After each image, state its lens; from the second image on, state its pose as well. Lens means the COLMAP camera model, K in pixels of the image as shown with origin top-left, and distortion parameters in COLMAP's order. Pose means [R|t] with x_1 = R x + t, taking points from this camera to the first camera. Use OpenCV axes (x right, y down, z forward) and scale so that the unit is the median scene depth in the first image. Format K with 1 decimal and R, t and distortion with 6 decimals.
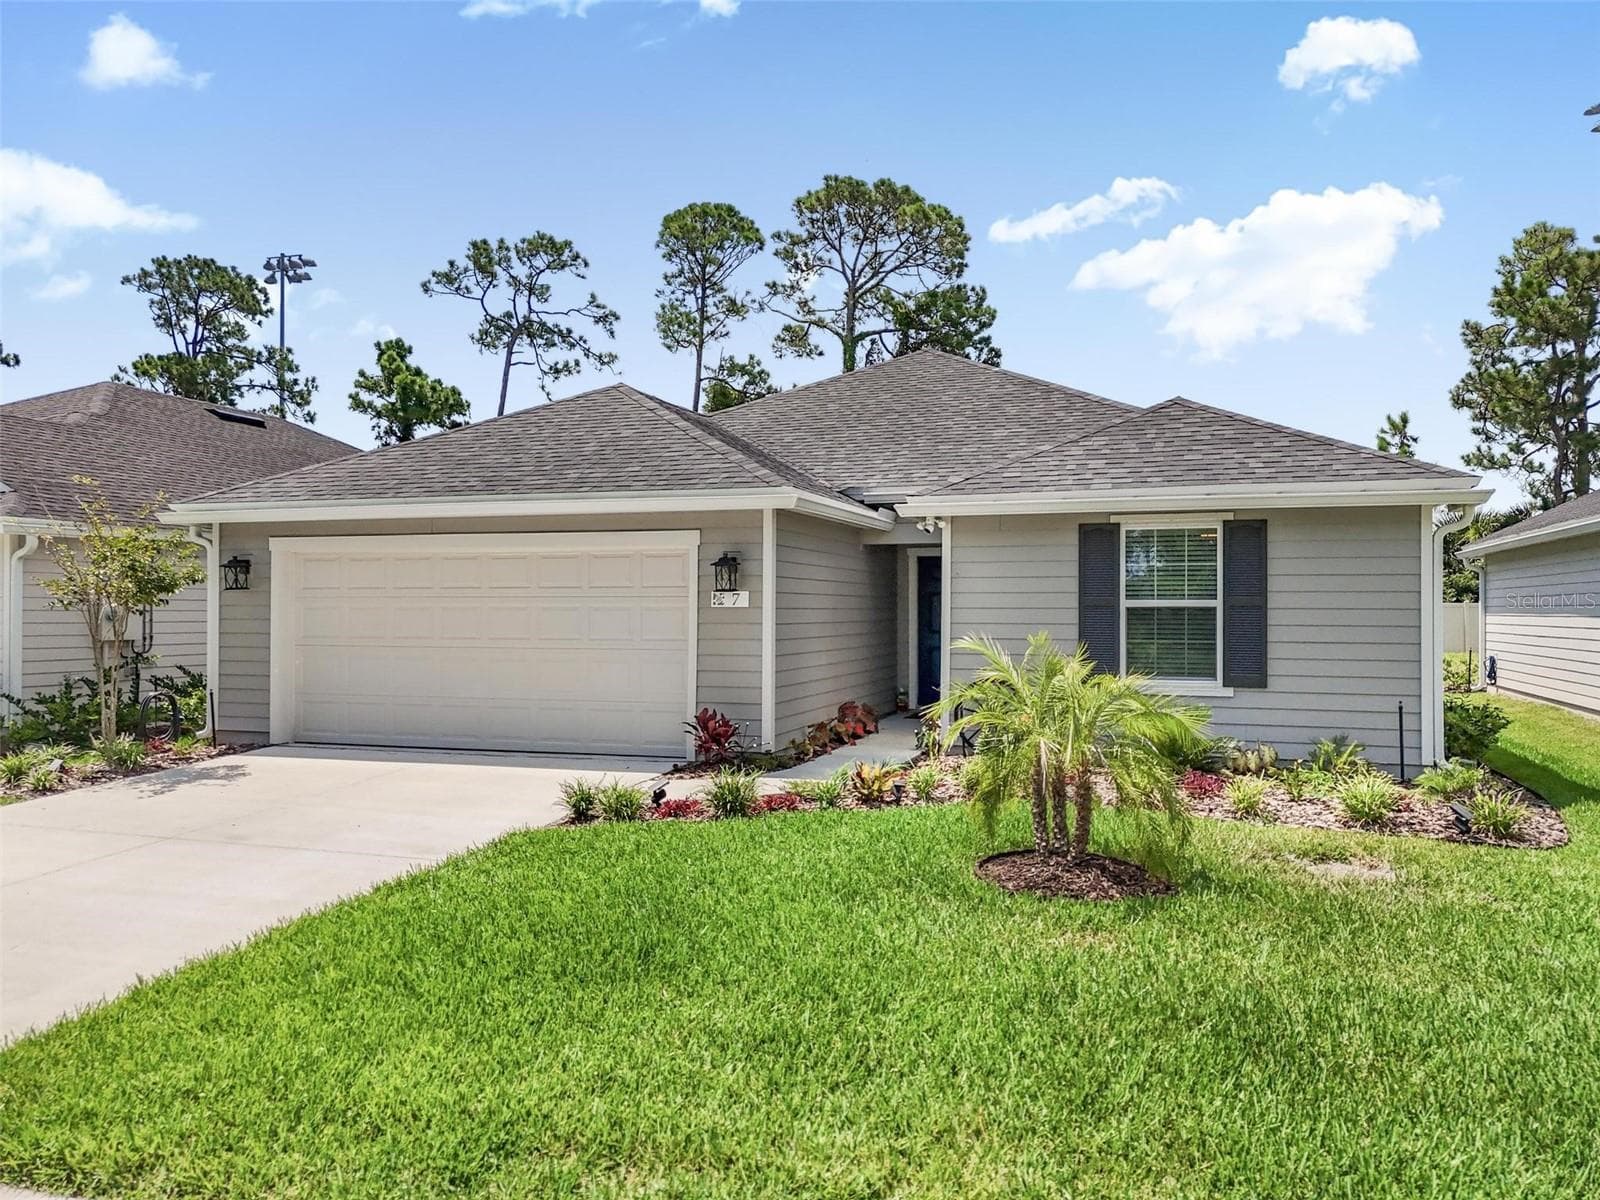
lens RADIAL K [[1176.2, 0, 798.2], [0, 1176.2, 607.8], [0, 0, 1]] dist [0.072781, -0.051814]
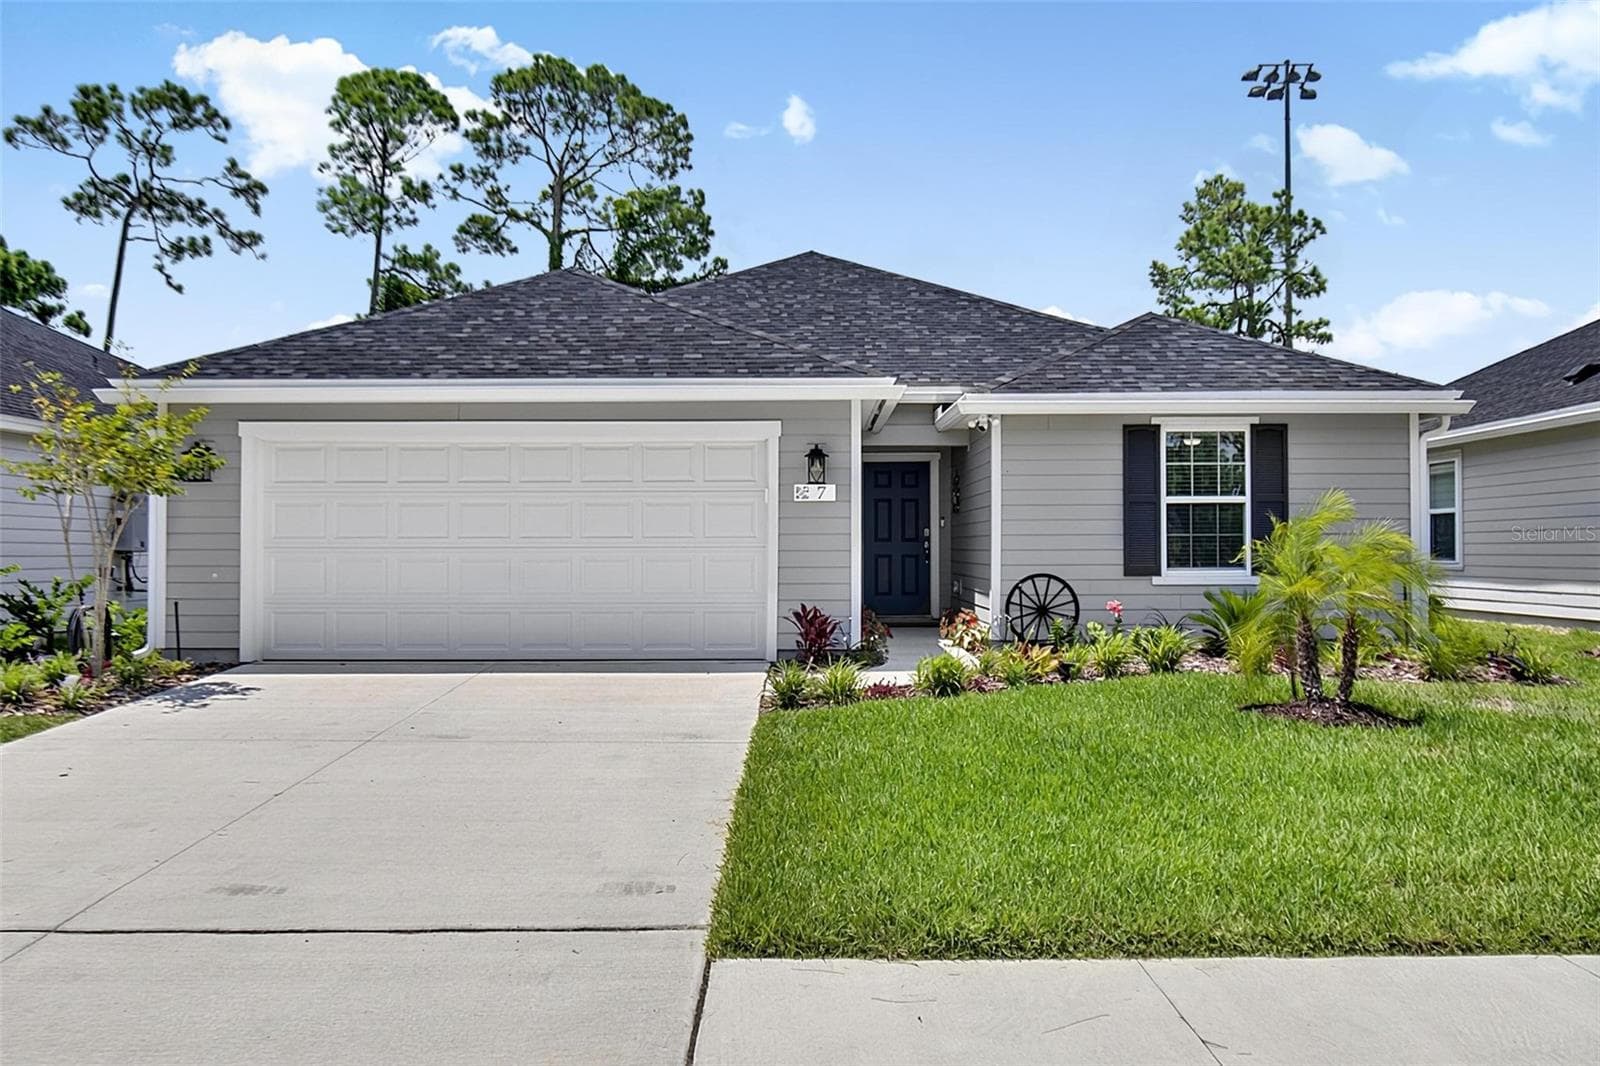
lens RADIAL K [[1322.6, 0, 792.4], [0, 1322.6, 525.2], [0, 0, 1]] dist [0.009998, 0.004991]
pose [[0.951327, 0.001180, 0.308180, -0.097818], [0.003893, 0.999867, -0.015848, 0.008751], [-0.308158, 0.016277, 0.951196, -0.007935]]
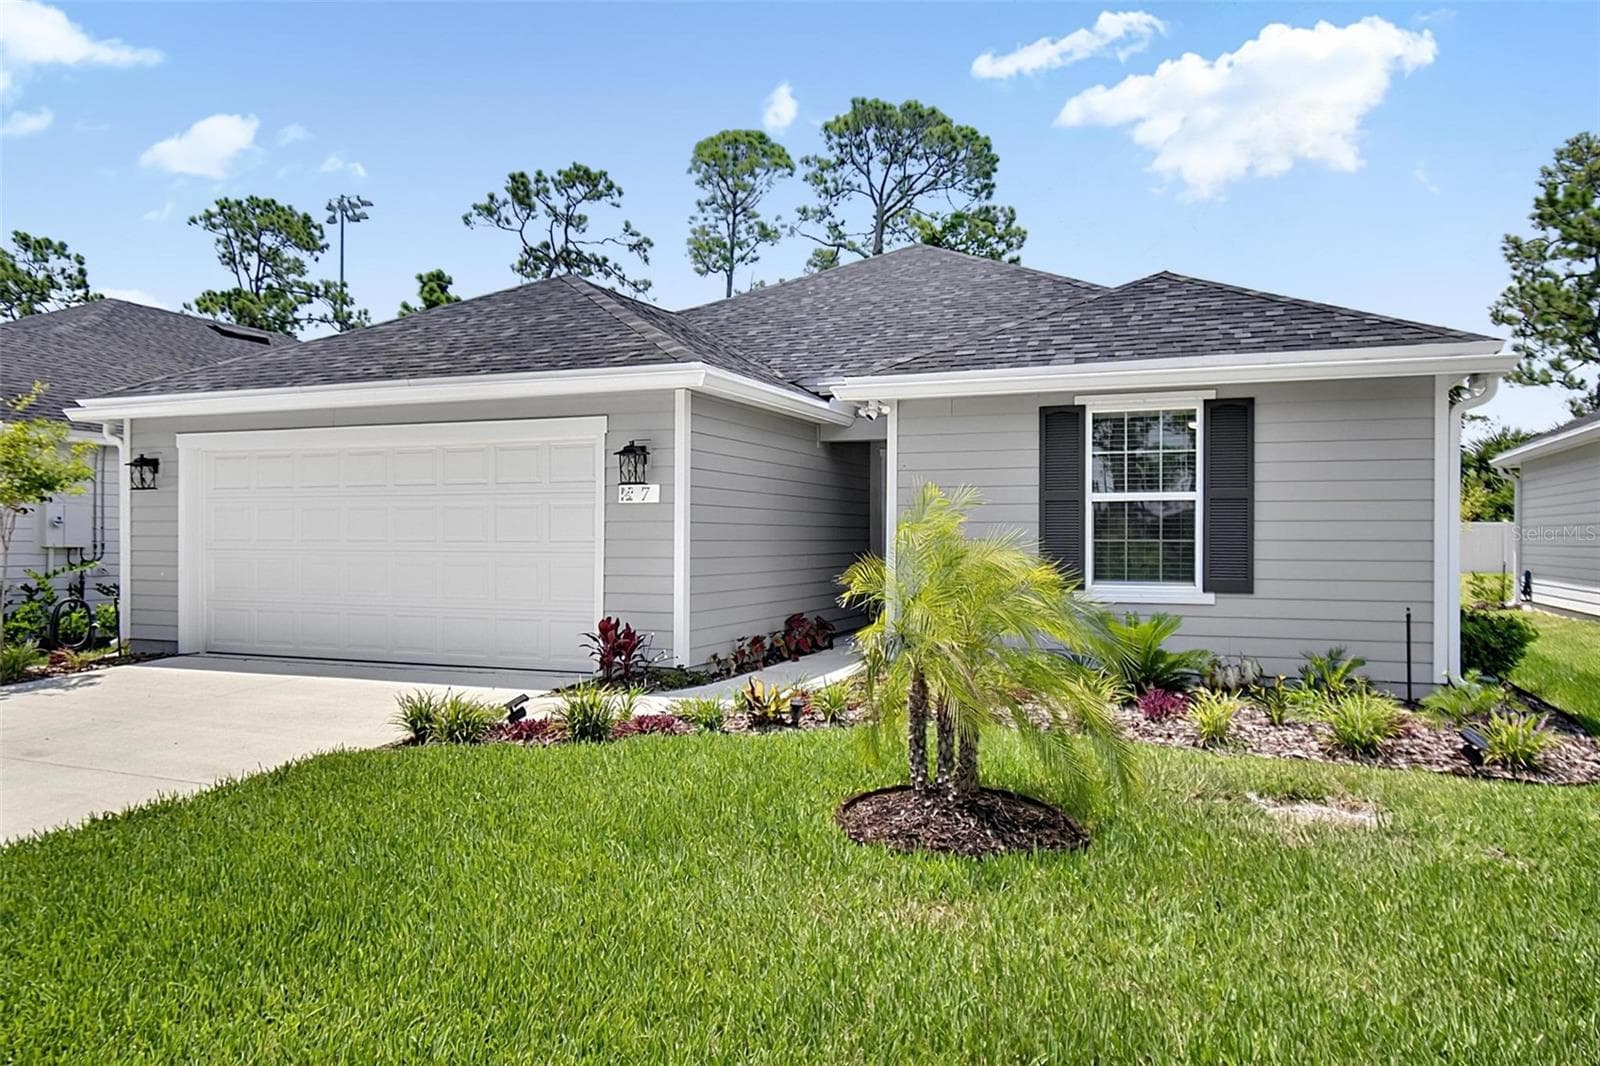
lens RADIAL K [[1135.0, 0, 791.5], [0, 1135.0, 538.2], [0, 0, 1]] dist [0.003294, -0.001236]
pose [[0.998459, -0.000264, -0.055489, 0.024418], [0.000312, 1.000000, 0.000858, 0.006063], [0.055488, -0.000874, 0.998459, 0.037147]]
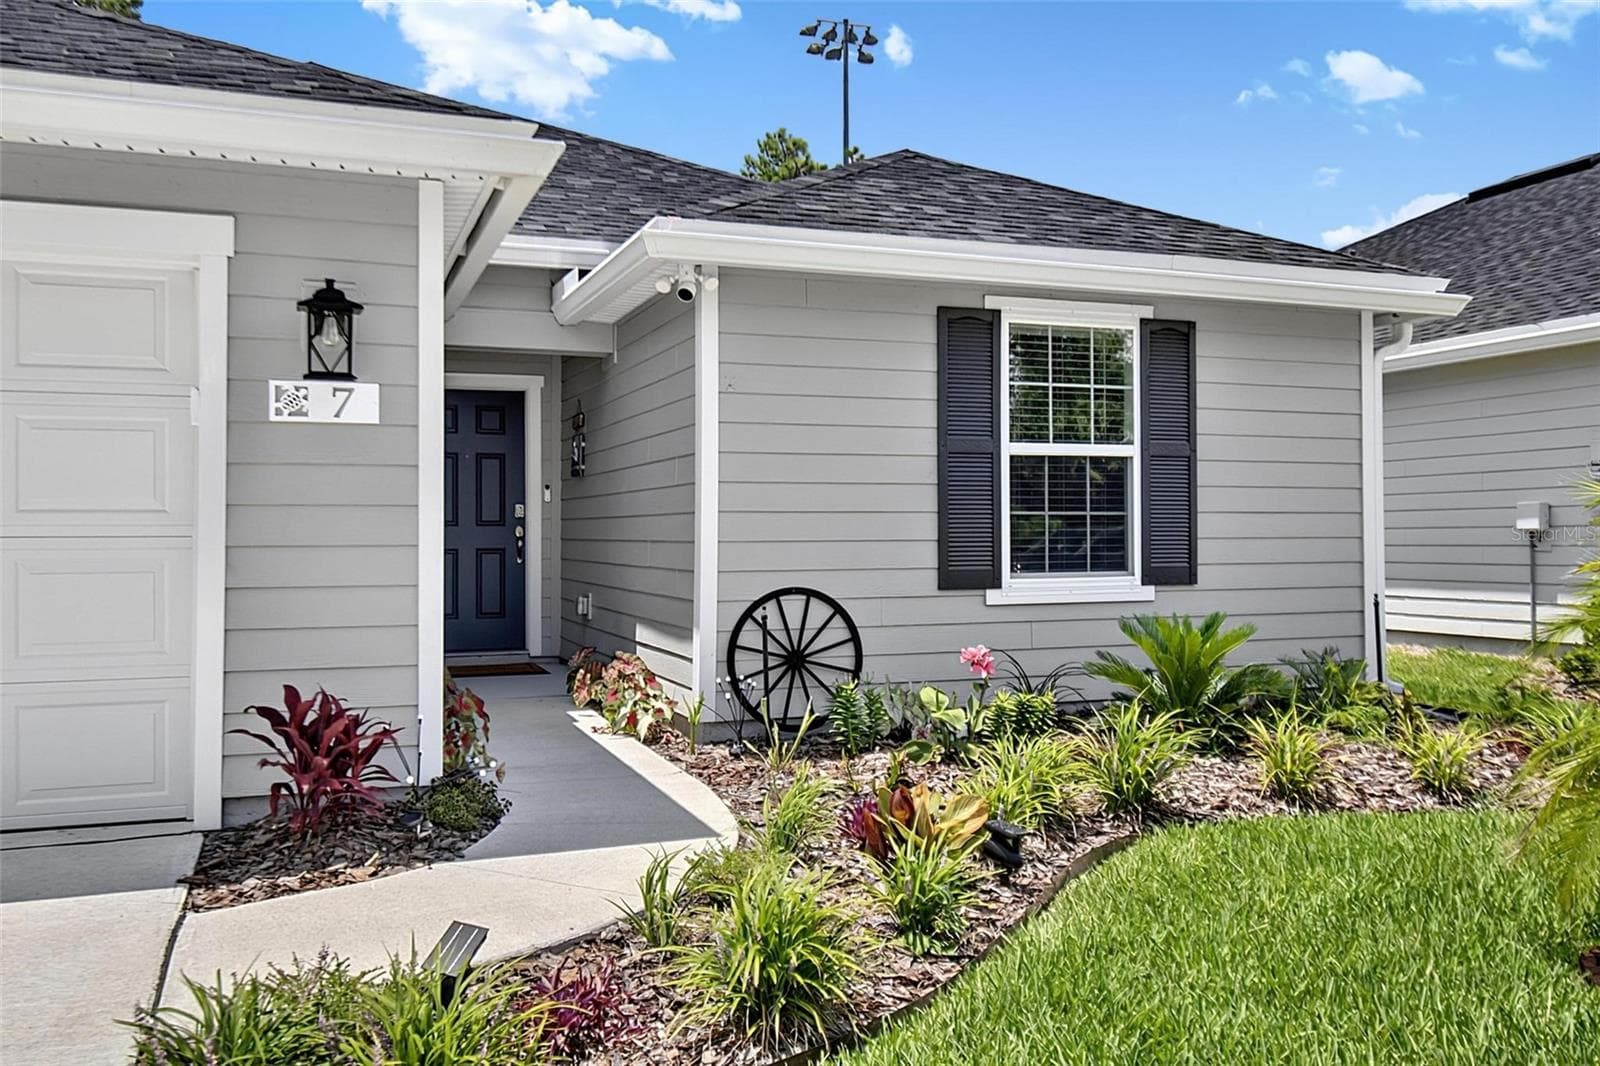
lens RADIAL K [[1327.1, 0, 801.3], [0, 1327.1, 529.5], [0, 0, 1]] dist [0.006955, -0.000133]
pose [[0.775140, -0.002948, 0.631782, -0.050835], [0.005262, 0.999985, -0.001789, 0.008721], [-0.631767, 0.004711, 0.775144, 0.132357]]
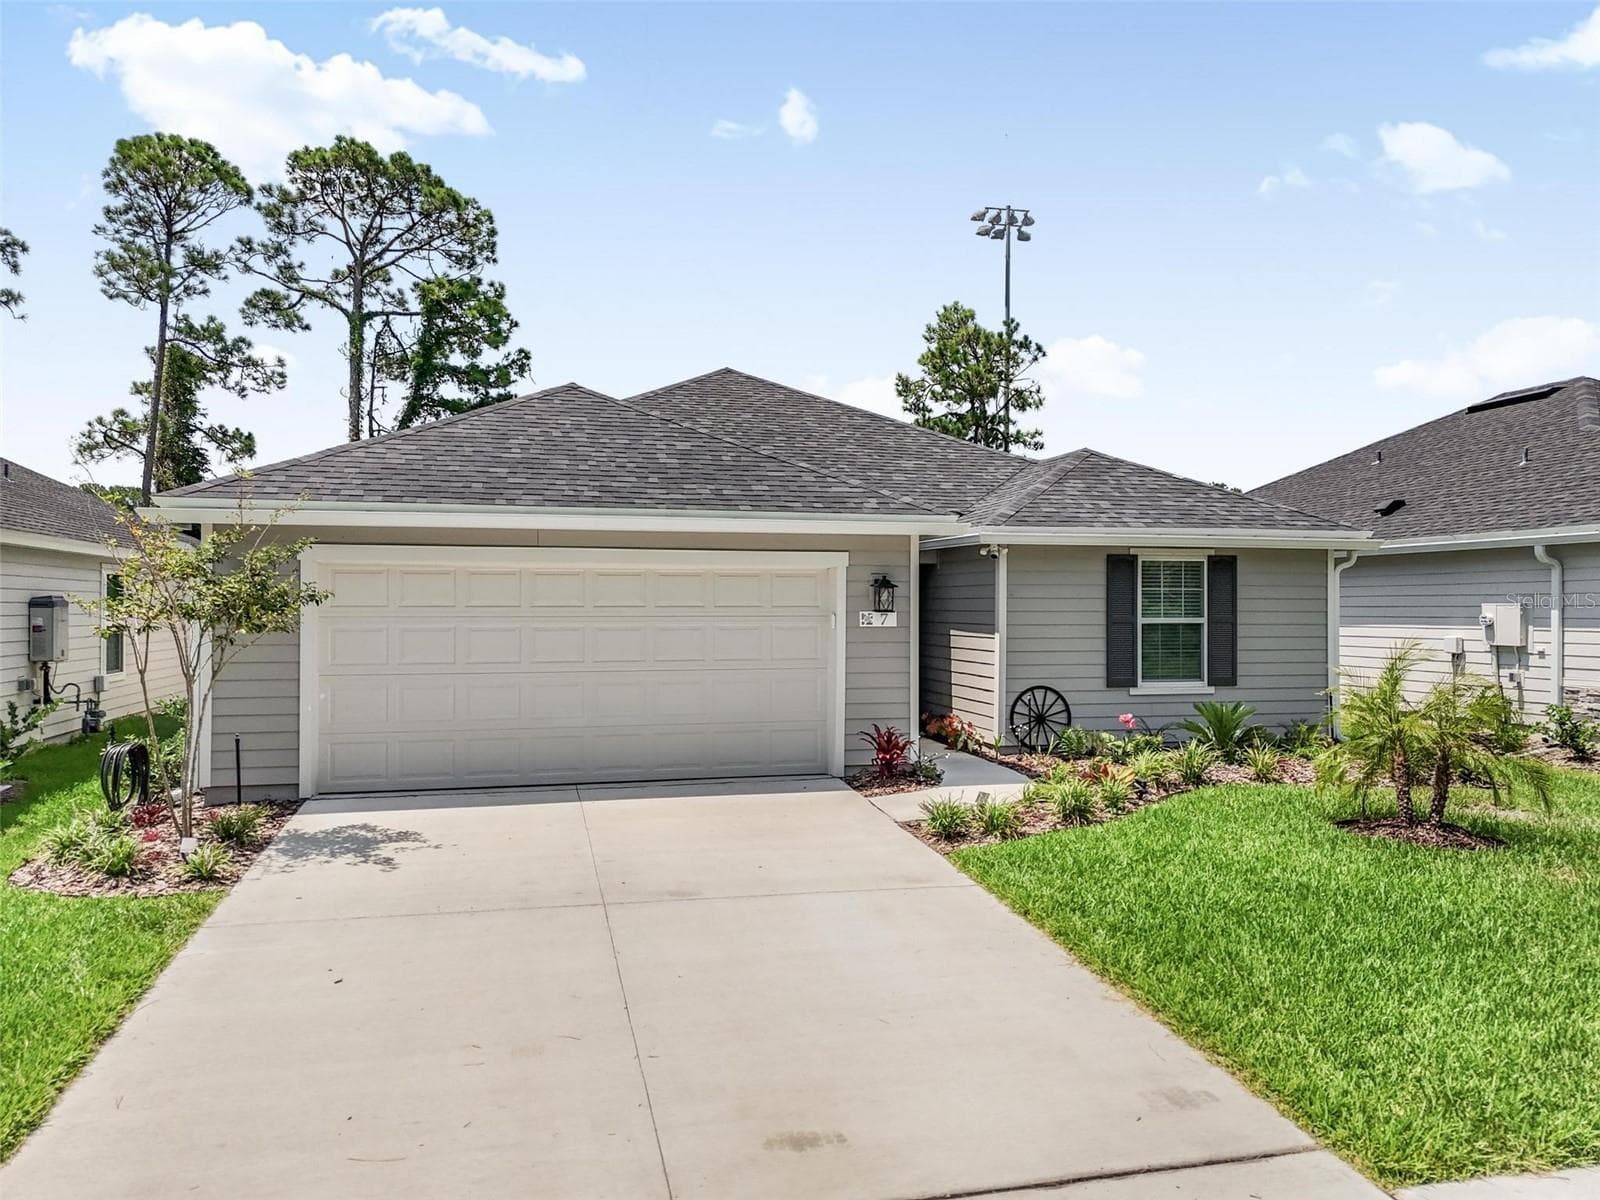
lens RADIAL K [[1170.6, 0, 800.9], [0, 1170.6, 607.2], [0, 0, 1]] dist [0.095055, -0.102585]
pose [[0.847279, -0.002136, 0.531144, -0.159020], [0.000788, 0.999996, 0.002765, -0.005000], [-0.531147, -0.001924, 0.847277, 0.035938]]
